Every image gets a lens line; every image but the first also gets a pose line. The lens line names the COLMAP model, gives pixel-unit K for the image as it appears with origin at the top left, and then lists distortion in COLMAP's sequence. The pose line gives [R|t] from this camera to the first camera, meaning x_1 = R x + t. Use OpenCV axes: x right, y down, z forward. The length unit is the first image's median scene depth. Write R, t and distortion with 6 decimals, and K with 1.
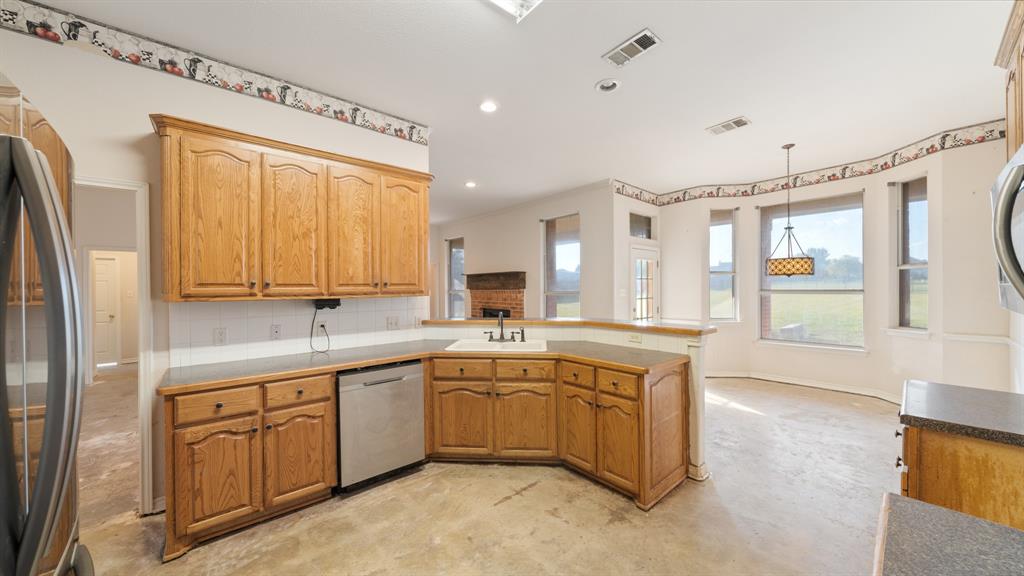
lens RADIAL K [[350.9, 0, 512.0], [0, 350.9, 288.0], [0, 0, 1]] dist [-0.006925, -0.000016]
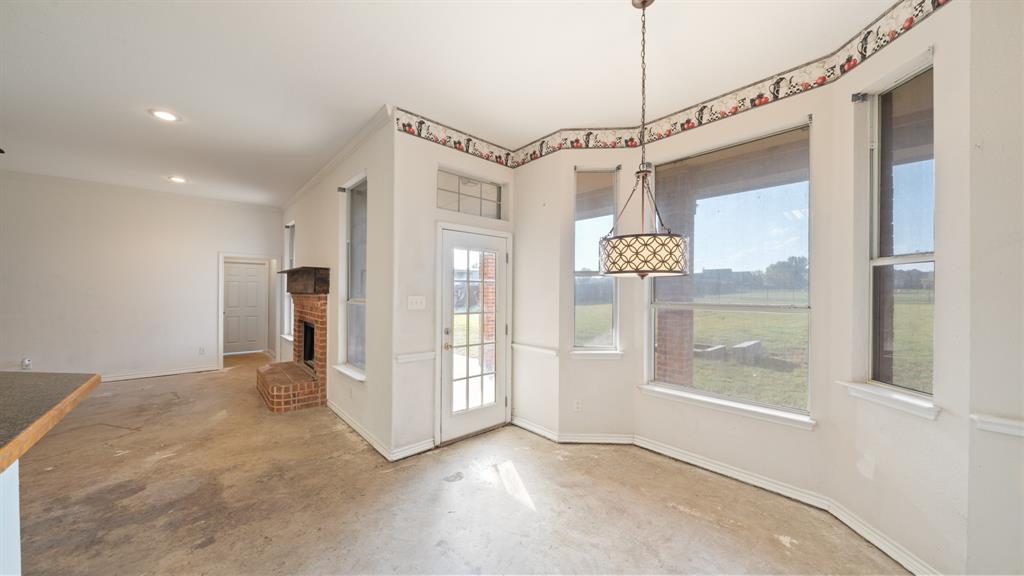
lens RADIAL K [[350.0, 0, 513.7], [0, 350.0, 290.8], [0, 0, 1]] dist [-0.004332, 0.000079]
pose [[0.999487, 0.013787, 0.028911, 0.753093], [-0.013665, 0.999897, -0.004413, -0.010078], [-0.028969, 0.004015, 0.999572, 0.664428]]
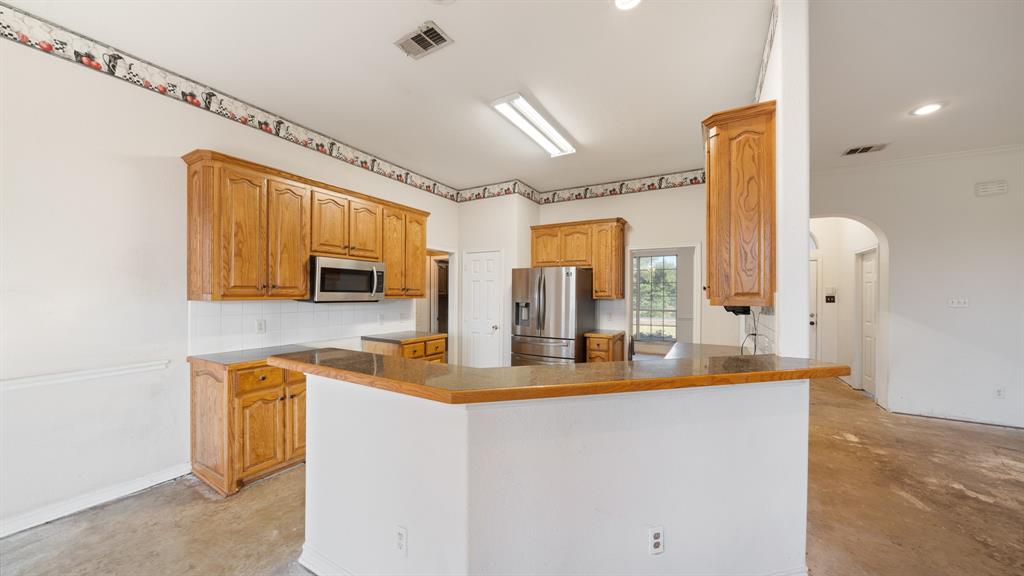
lens RADIAL K [[350.2, 0, 511.9], [0, 350.2, 294.5], [0, 0, 1]] dist [-0.006102, -0.000297]
pose [[-0.943750, 0.003014, -0.330647, 0.315391], [0.000837, 0.999977, 0.006727, -0.002759], [0.330659, 0.006072, -0.943731, 1.443622]]
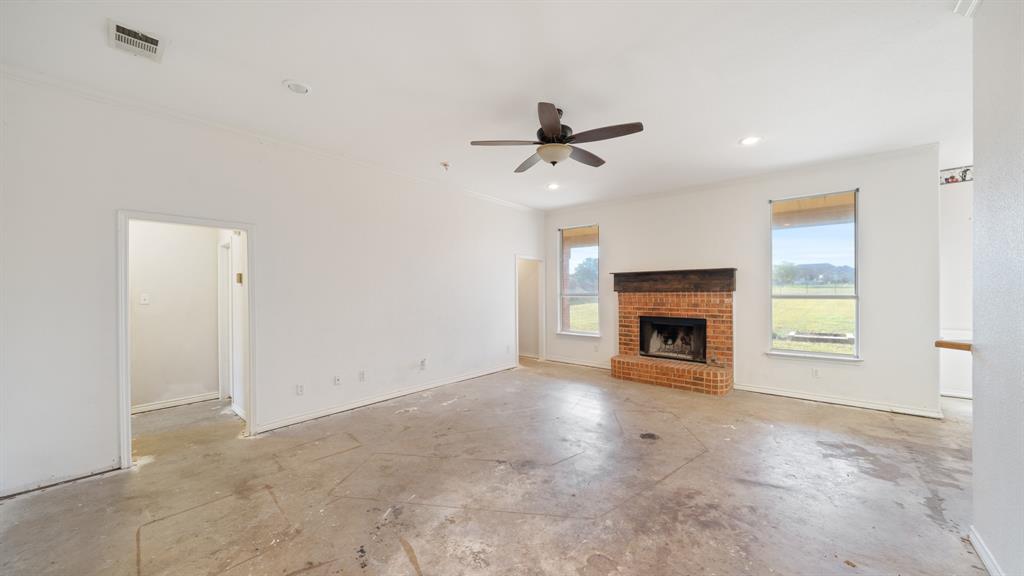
lens RADIAL K [[358.4, 0, 503.2], [0, 358.4, 290.8], [0, 0, 1]] dist [-0.004785, -0.000110]
pose [[0.990539, -0.000921, 0.137227, -1.163911], [0.001029, 0.999999, -0.000716, 0.002804], [-0.137226, 0.000851, 0.990539, 0.601275]]
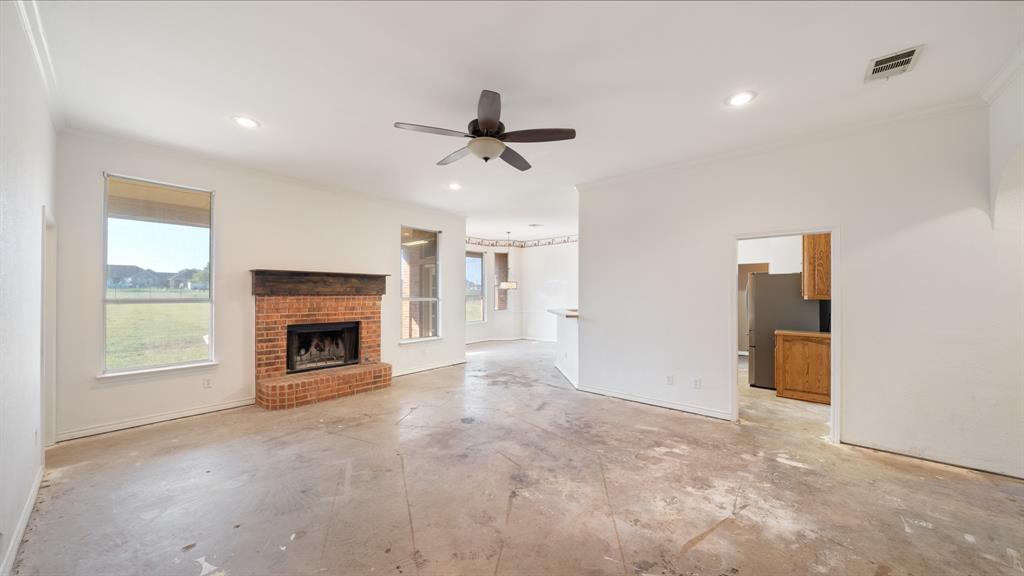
lens RADIAL K [[350.0, 0, 513.7], [0, 350.0, 290.8], [0, 0, 1]] dist [-0.004332, 0.000079]
pose [[-0.160412, 0.012547, 0.986970, -1.809917], [-0.001156, 0.999916, -0.012899, 0.006439], [-0.987049, -0.003210, -0.160384, 1.648907]]
